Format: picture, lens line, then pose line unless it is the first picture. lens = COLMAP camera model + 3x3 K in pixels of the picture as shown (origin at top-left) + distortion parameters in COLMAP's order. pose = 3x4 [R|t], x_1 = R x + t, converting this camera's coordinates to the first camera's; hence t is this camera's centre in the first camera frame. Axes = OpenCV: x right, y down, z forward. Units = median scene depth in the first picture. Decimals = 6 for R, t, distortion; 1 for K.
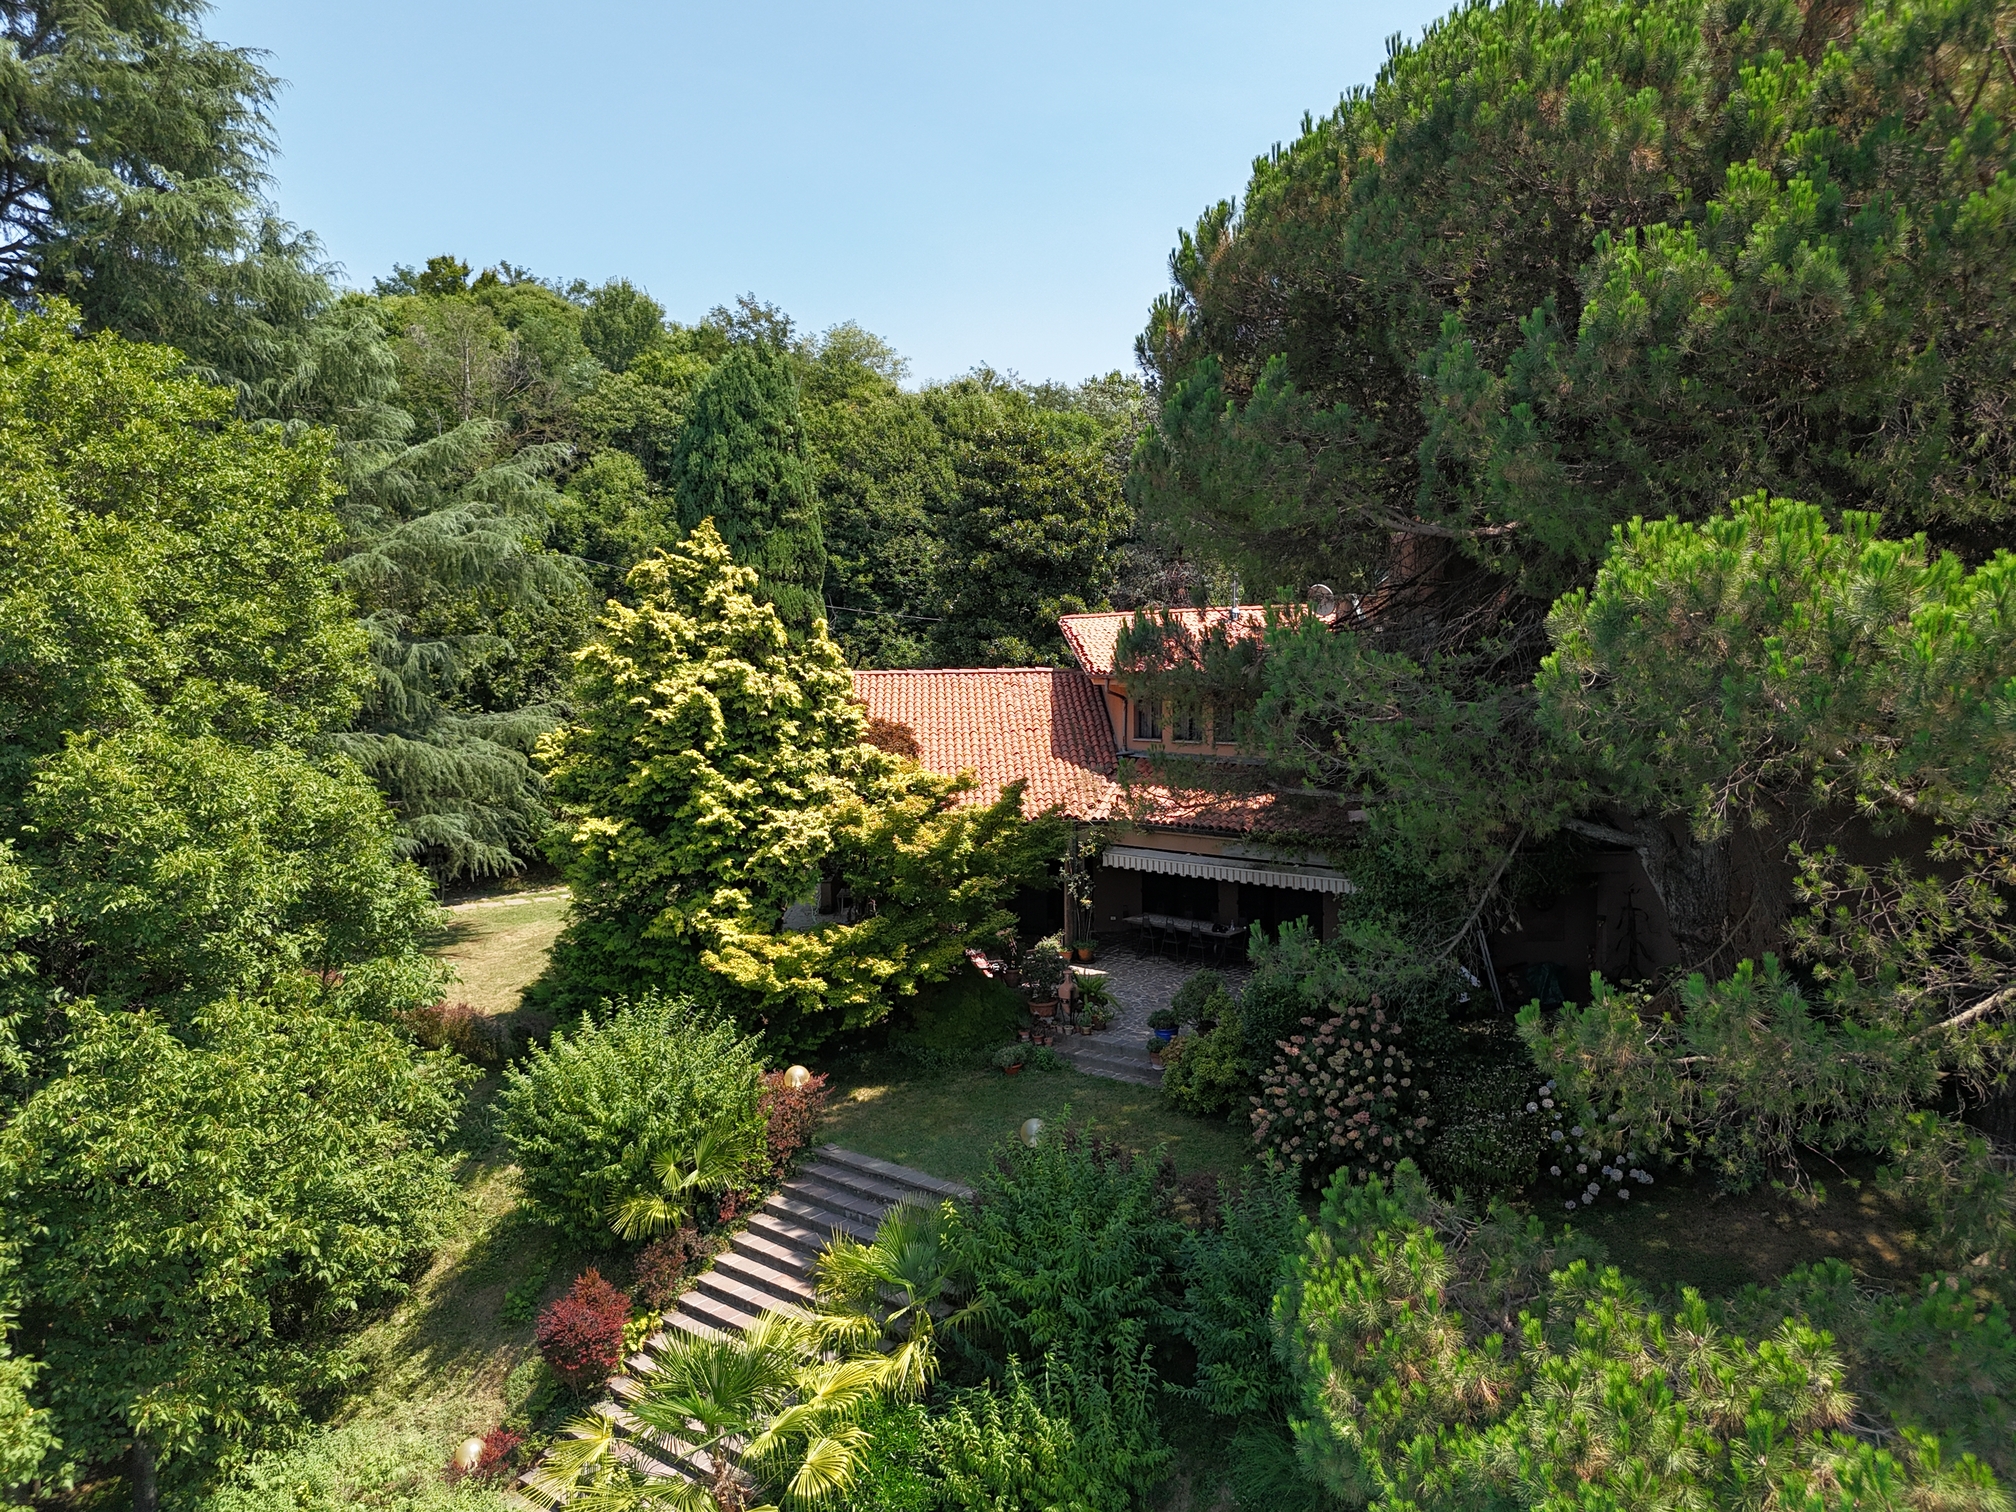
lens RADIAL K [[1506.3, 0, 1013.0], [0, 1506.3, 750.7], [0, 0, 1]] dist [0.082929, -0.087283]
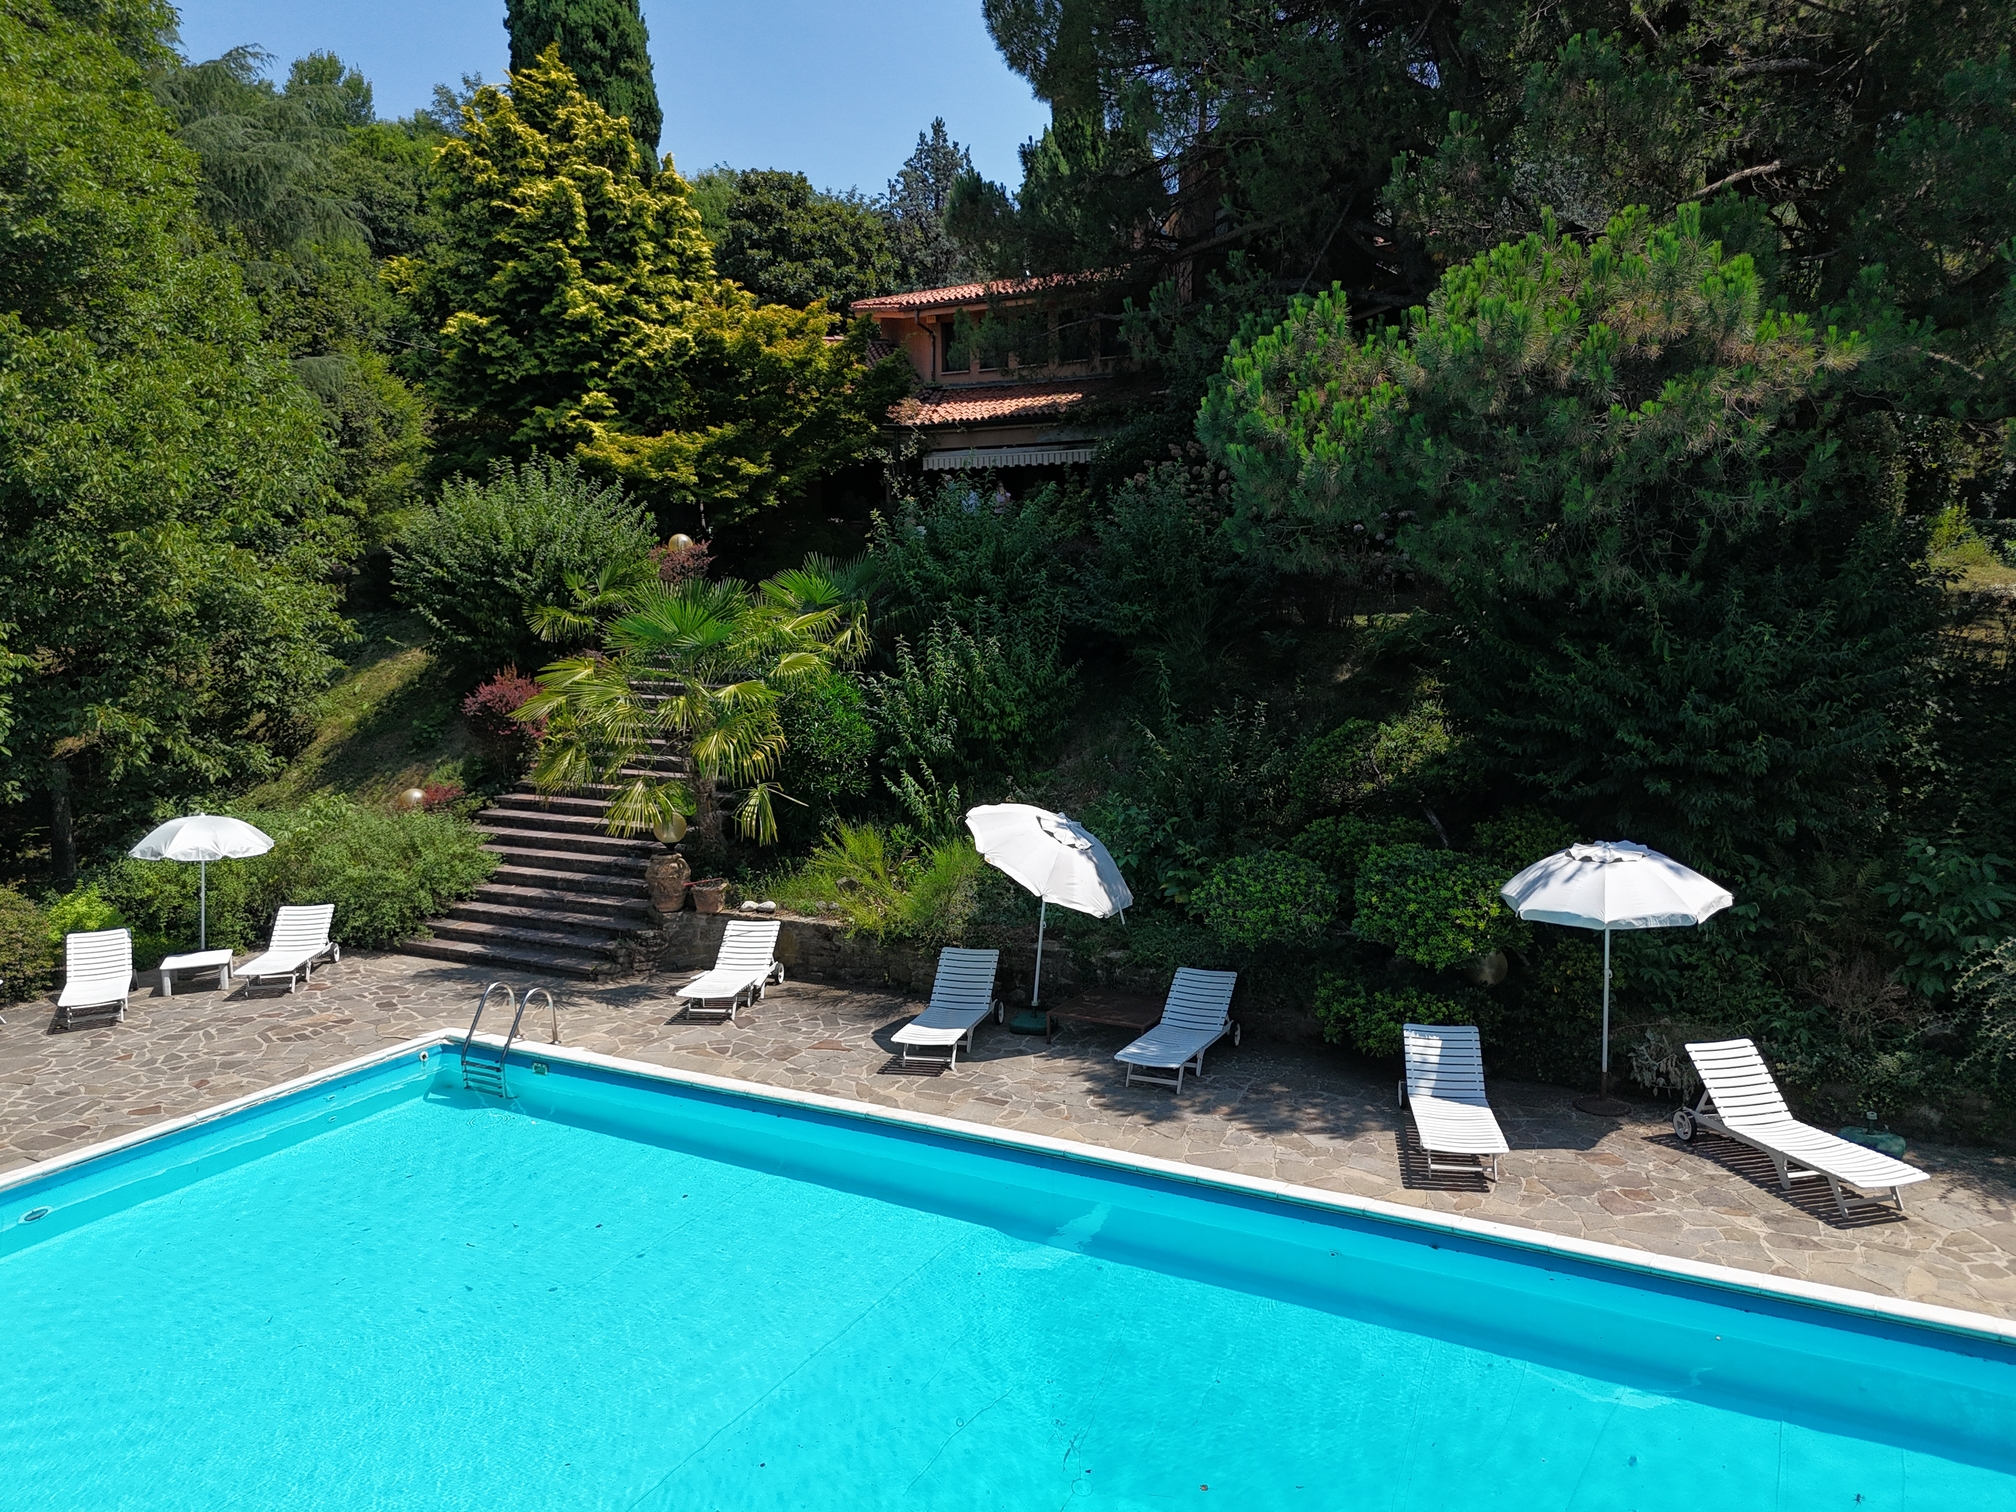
lens RADIAL K [[1506.3, 0, 1005.5], [0, 1506.3, 745.4], [0, 0, 1]] dist [0.082929, -0.087283]
pose [[0.982960, -0.024414, 0.182189, -0.104884], [0.016116, 0.998770, 0.046889, 0.284153], [-0.183110, -0.043154, 0.982145, -0.092947]]
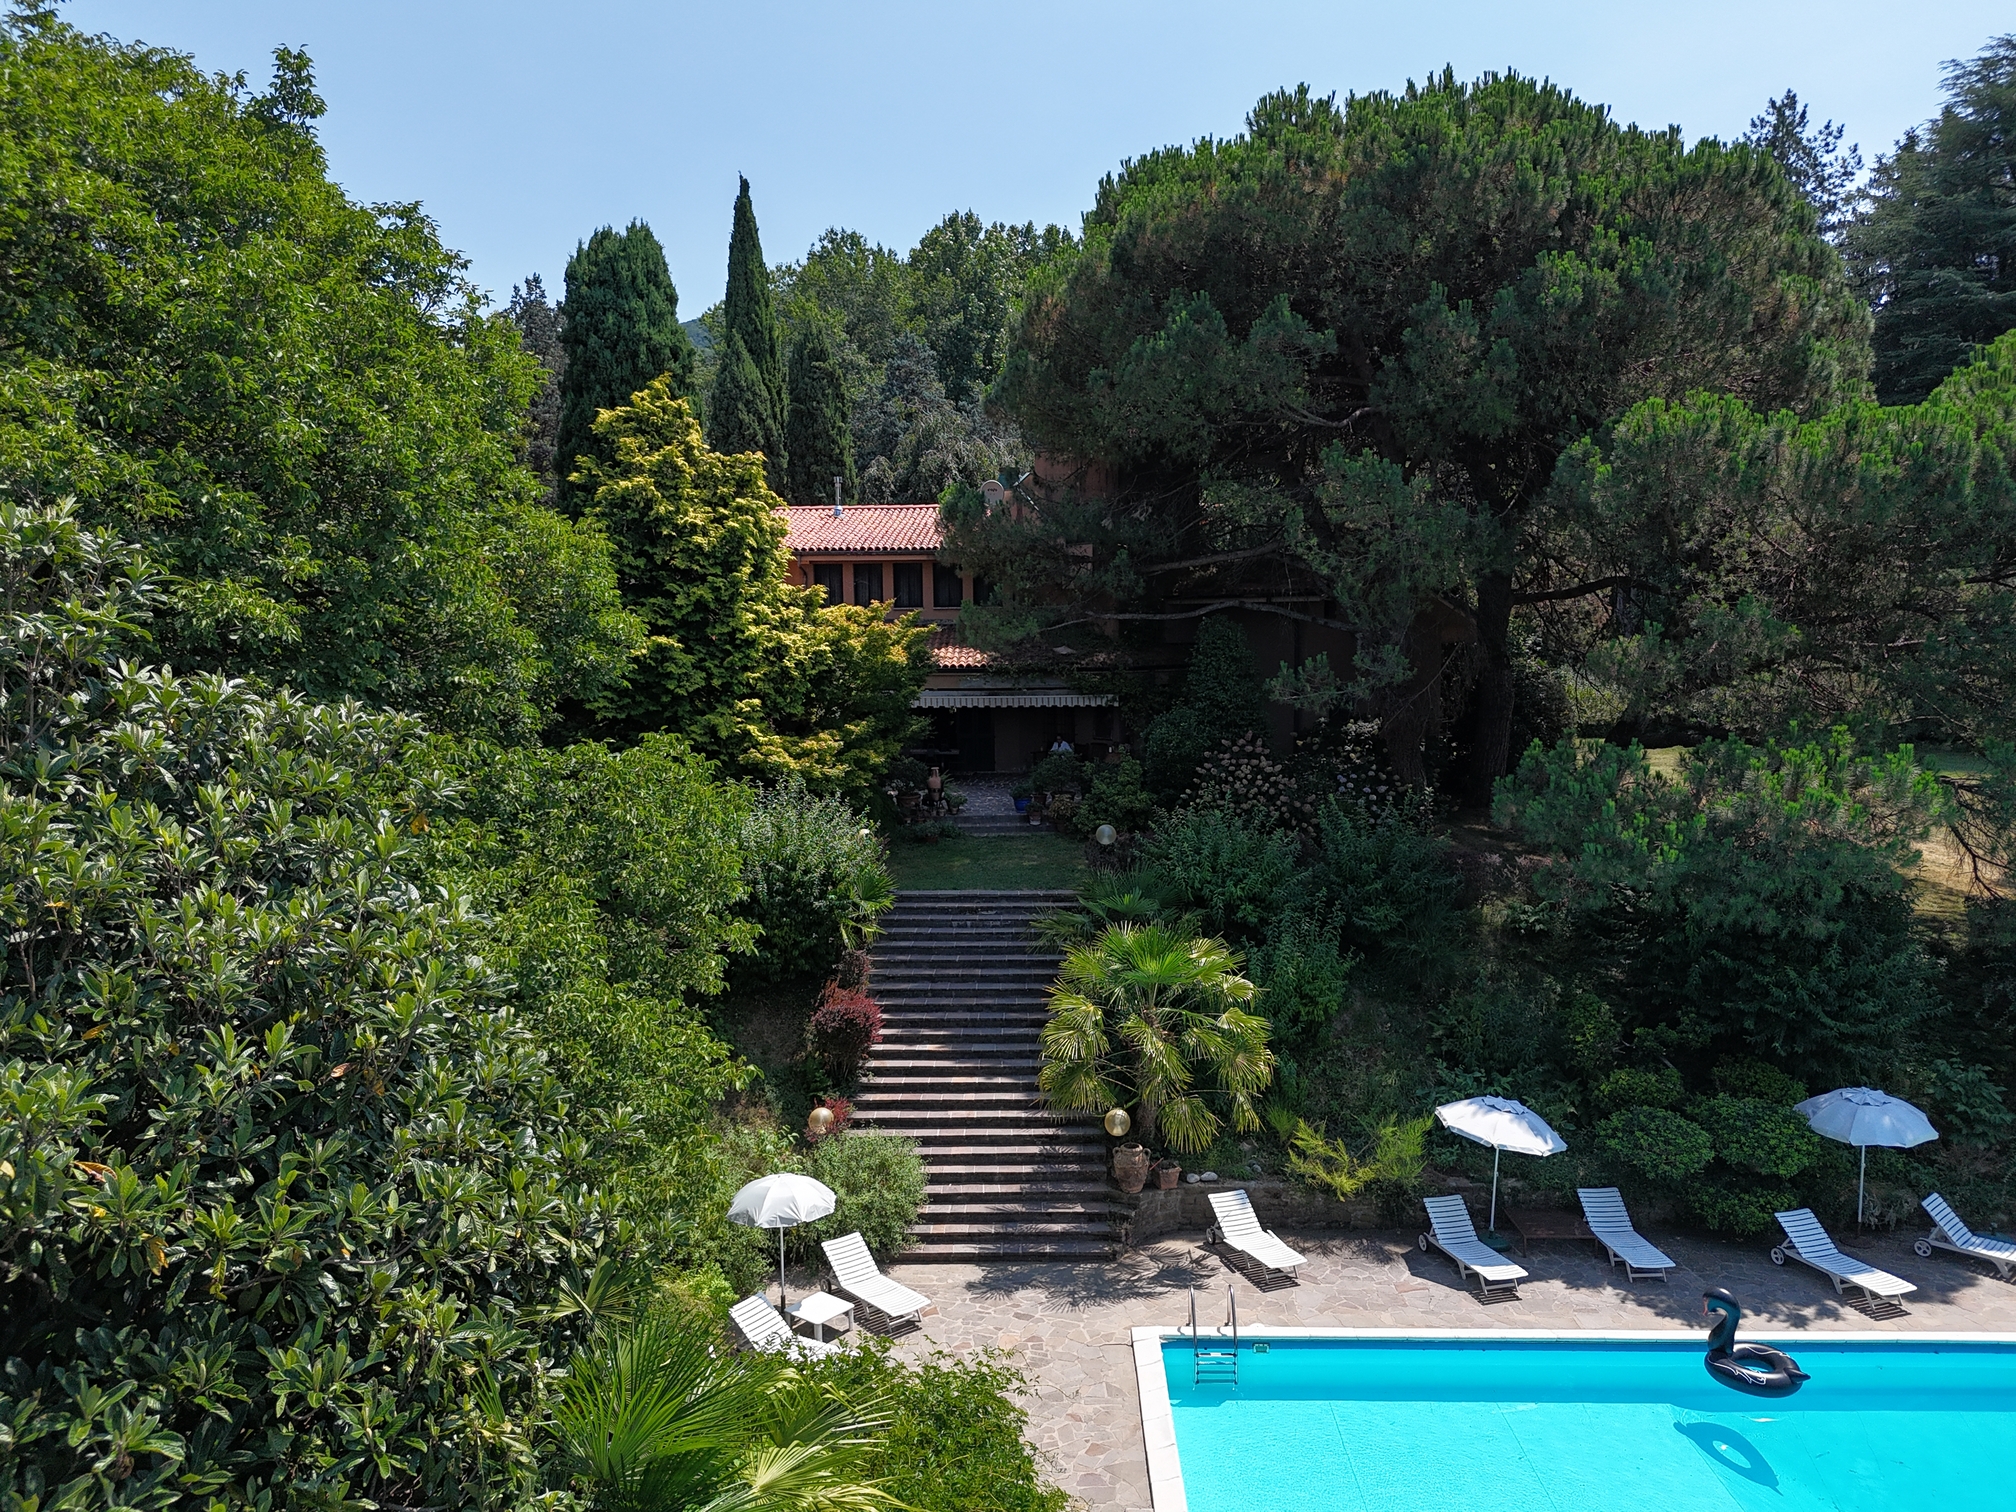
lens RADIAL K [[1506.3, 0, 1026.7], [0, 1506.3, 756.9], [0, 0, 1]] dist [0.082929, -0.087283]
pose [[0.776005, -0.045424, 0.629088, -0.730558], [0.038625, 0.998954, 0.024484, 0.112749], [-0.629542, 0.005299, 0.776948, -0.023153]]
